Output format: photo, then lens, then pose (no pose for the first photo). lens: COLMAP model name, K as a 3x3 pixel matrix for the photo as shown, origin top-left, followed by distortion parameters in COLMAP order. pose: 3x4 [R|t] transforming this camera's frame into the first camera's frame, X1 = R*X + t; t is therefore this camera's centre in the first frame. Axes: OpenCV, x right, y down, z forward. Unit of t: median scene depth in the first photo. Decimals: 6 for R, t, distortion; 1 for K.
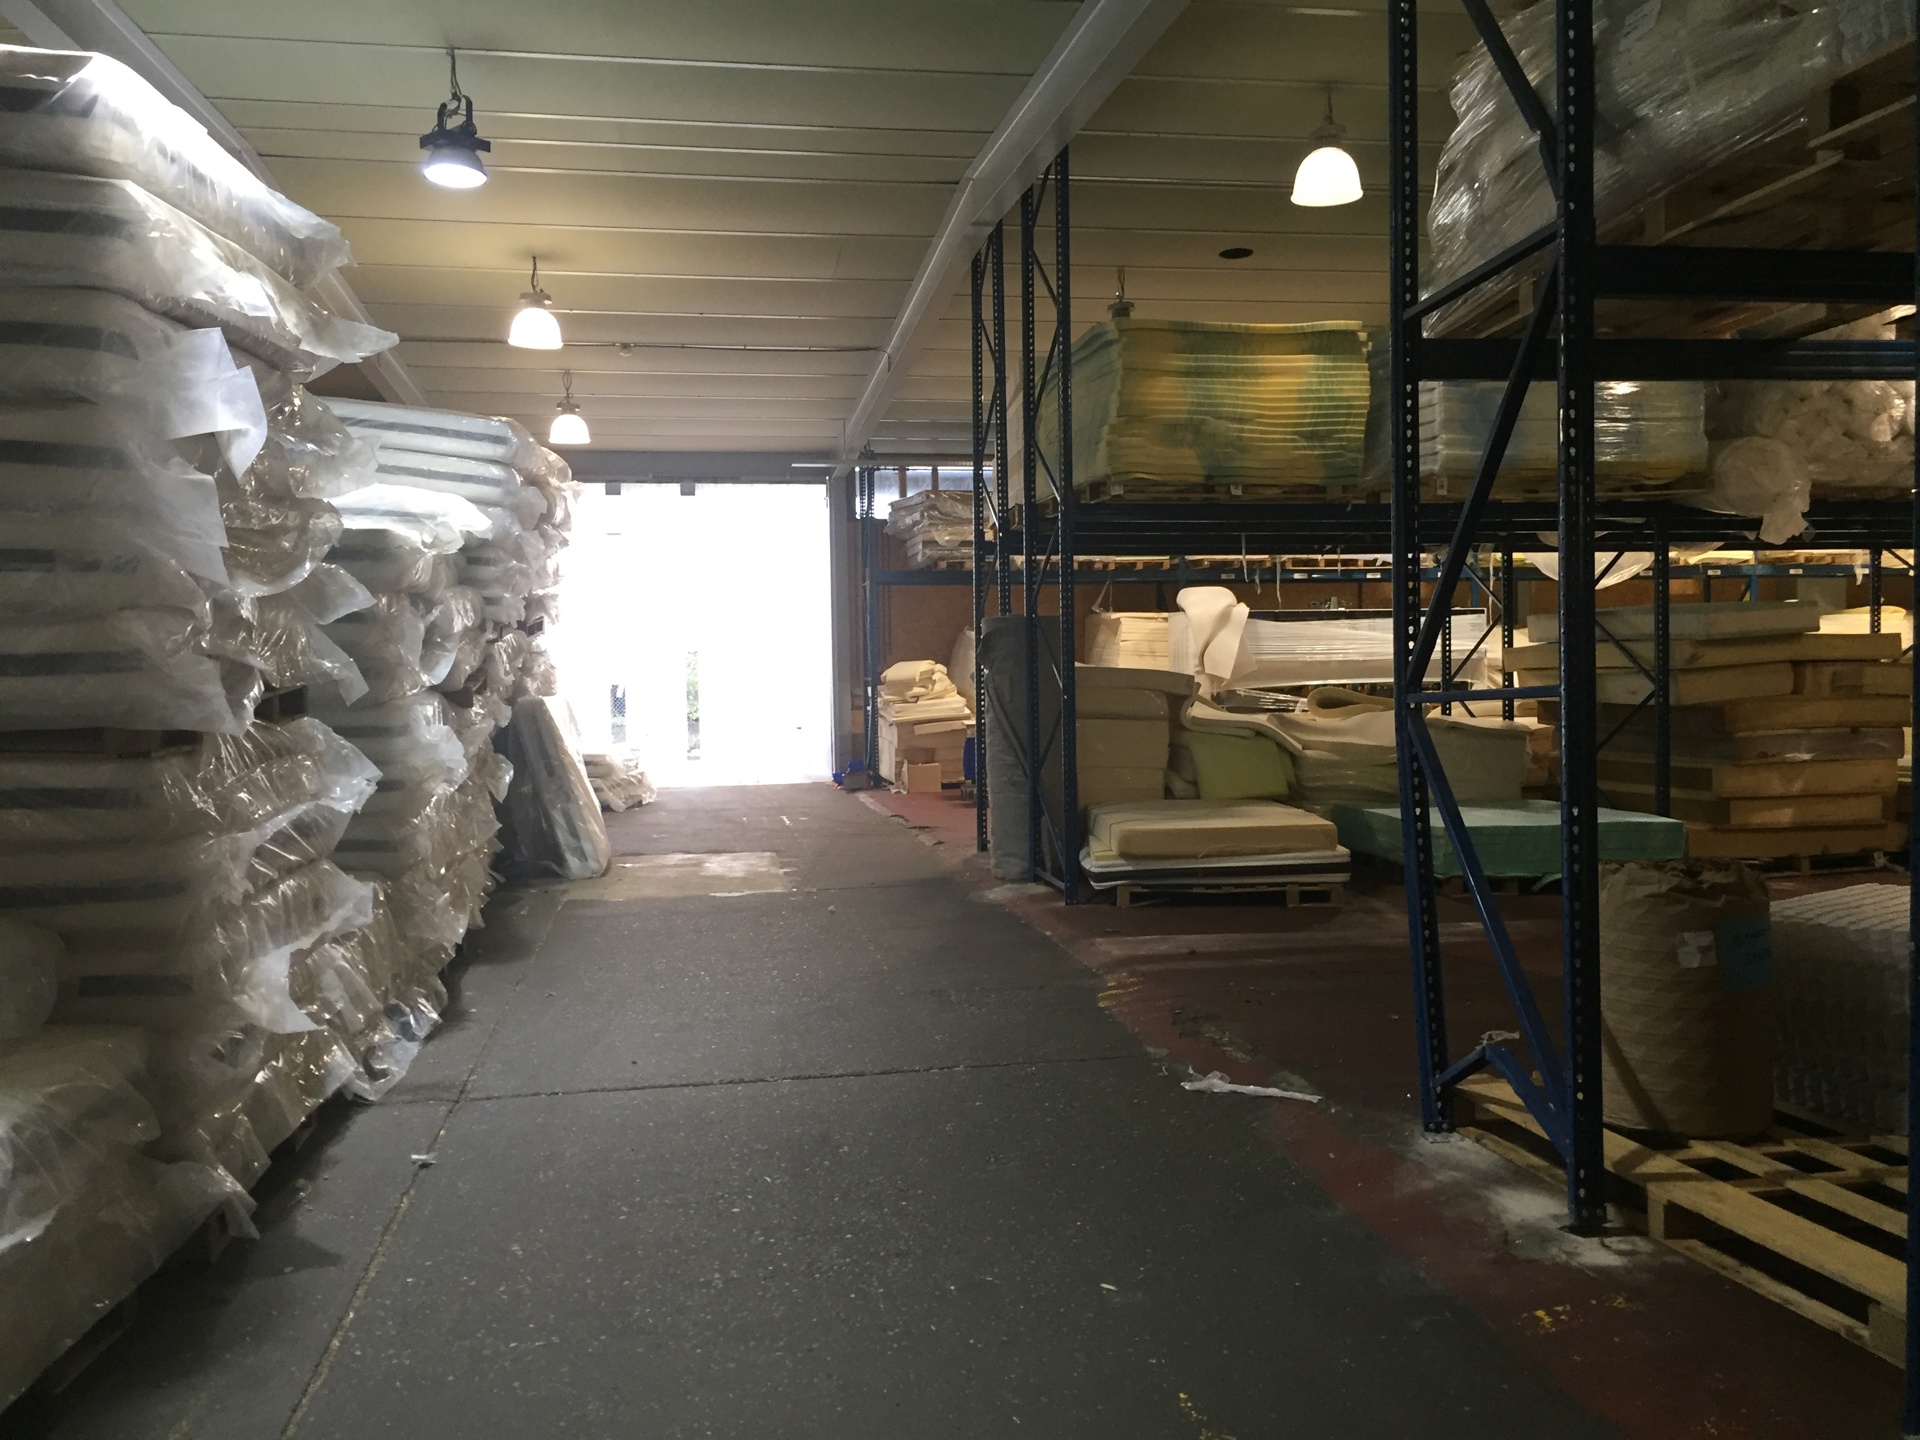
lens RADIAL K [[1660.5, 0, 960.0], [0, 1660.5, 720.0], [0, 0, 1]] dist [0.073636, -0.101419]
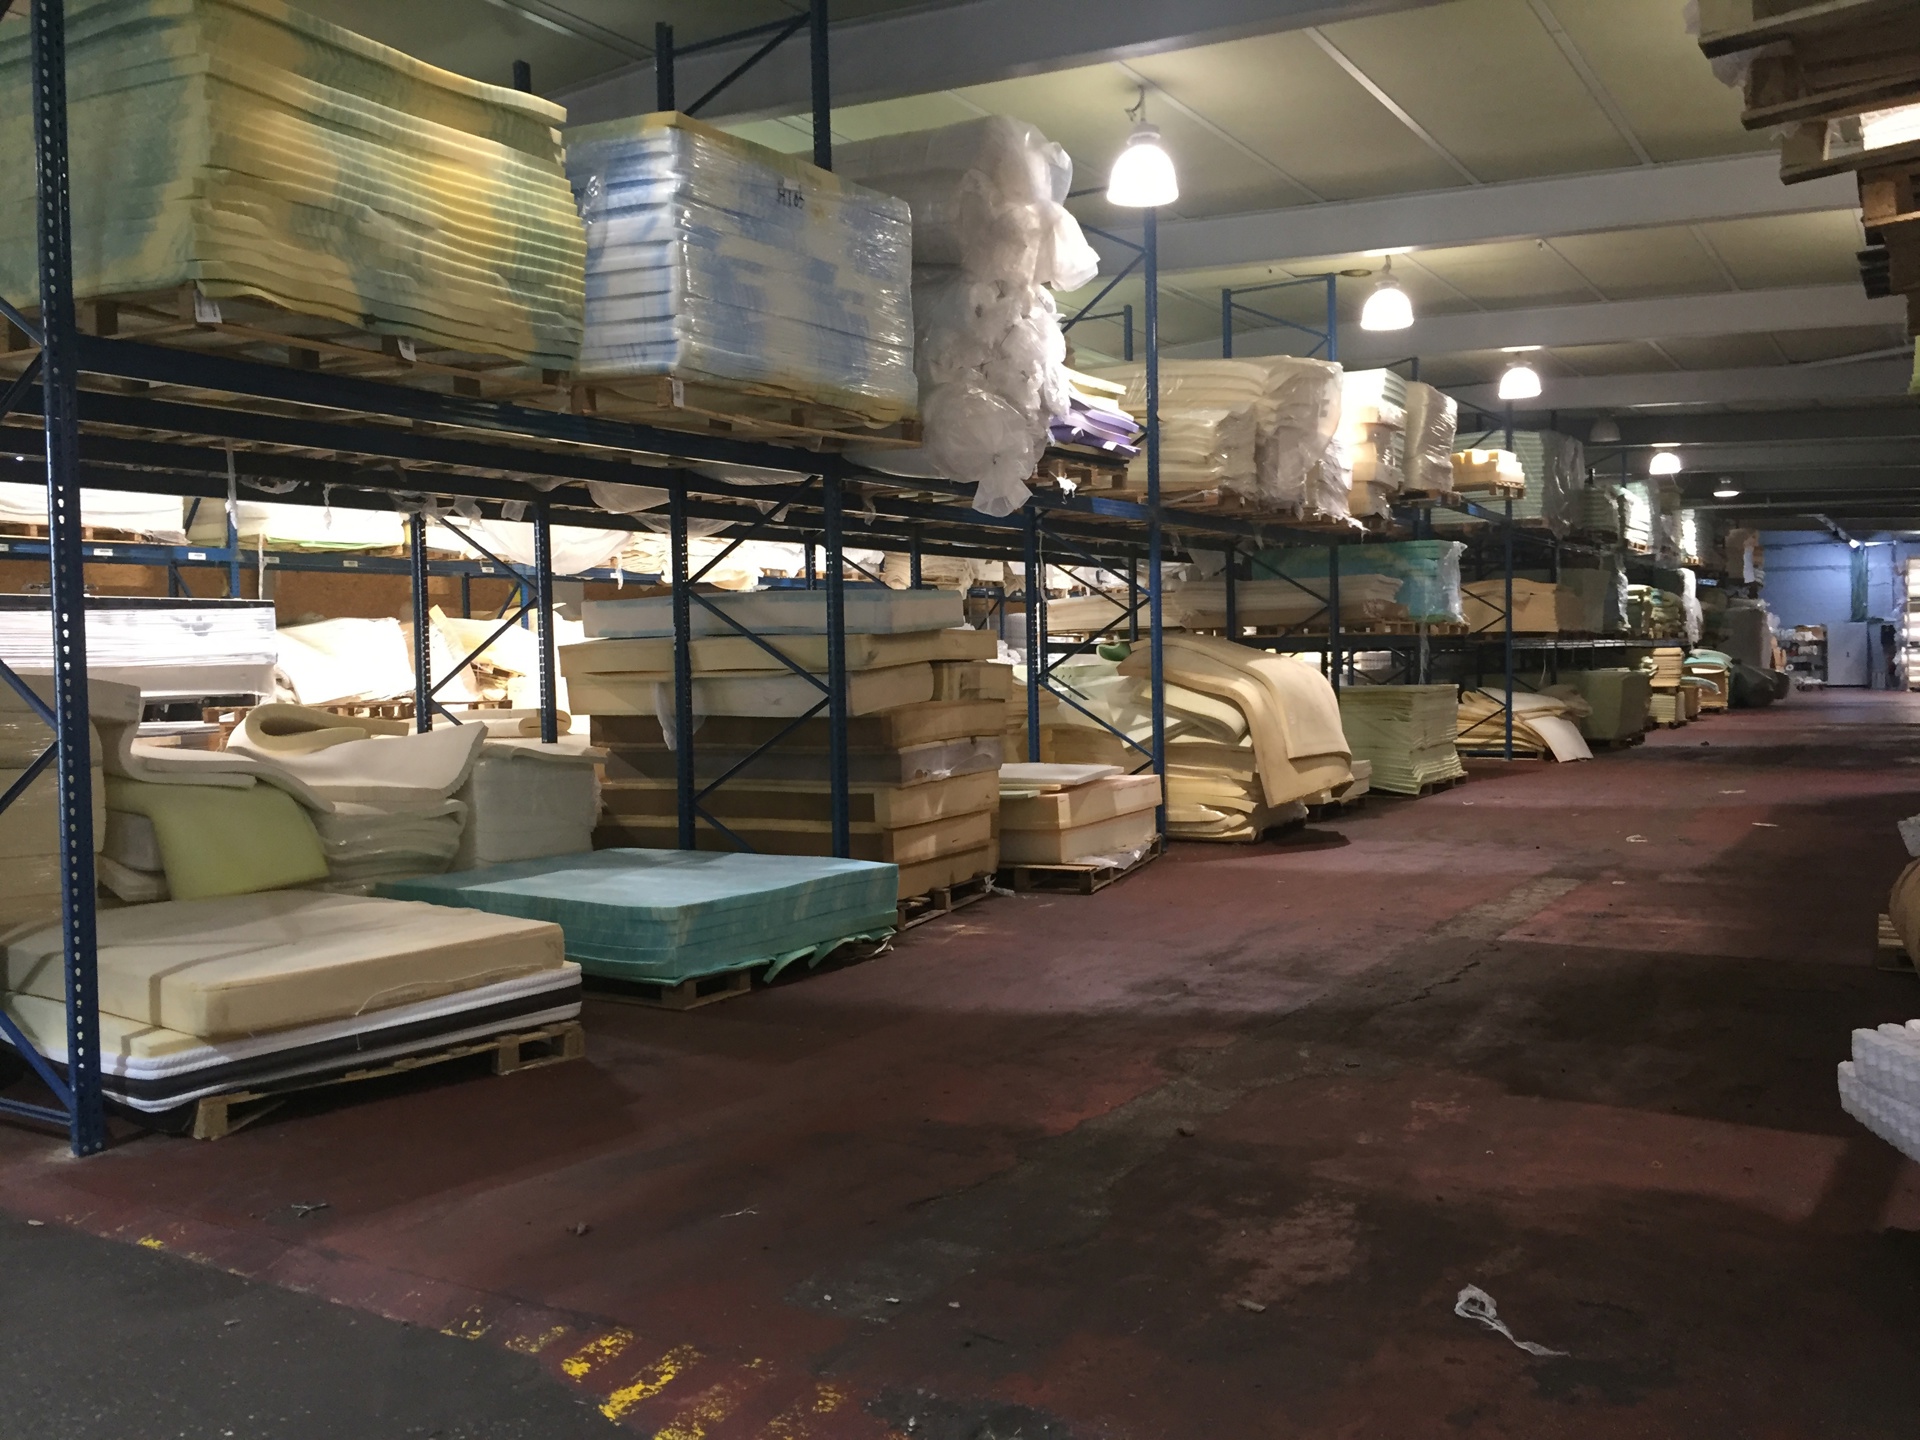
lens RADIAL K [[1660.5, 0, 960.0], [0, 1660.5, 720.0], [0, 0, 1]] dist [0.073636, -0.101419]
pose [[0.640239, -0.026601, 0.767715, -0.146711], [0.032389, 0.999446, 0.007619, -0.012116], [-0.767493, 0.019987, 0.640746, 0.487127]]
